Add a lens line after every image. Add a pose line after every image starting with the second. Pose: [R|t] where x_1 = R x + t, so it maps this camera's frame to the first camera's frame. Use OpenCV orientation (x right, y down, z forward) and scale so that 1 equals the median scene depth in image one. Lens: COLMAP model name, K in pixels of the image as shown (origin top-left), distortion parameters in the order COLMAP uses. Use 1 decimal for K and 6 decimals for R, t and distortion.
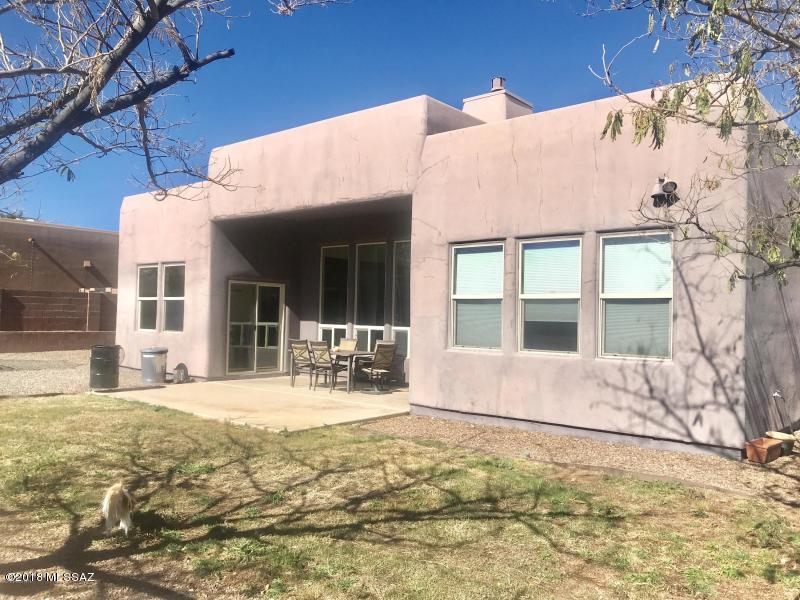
lens RADIAL K [[654.3, 0, 400.0], [0, 654.3, 300.0], [0, 0, 1]] dist [0.102939, -0.186607]
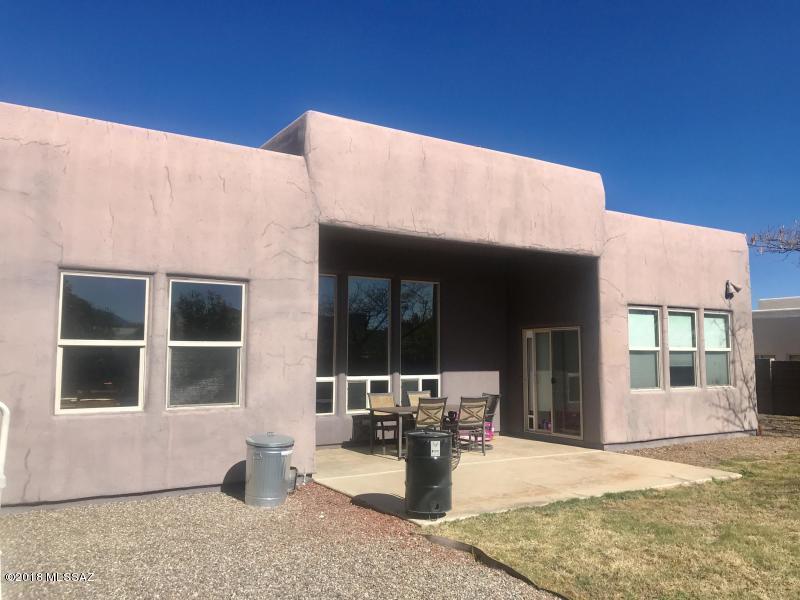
lens RADIAL K [[654.3, 0, 400.0], [0, 654.3, 300.0], [0, 0, 1]] dist [0.102939, -0.186607]
pose [[0.295307, 0.058316, 0.953621, -1.329793], [-0.022157, 0.998285, -0.054185, -0.020281], [-0.955145, -0.005128, 0.296093, 1.131946]]
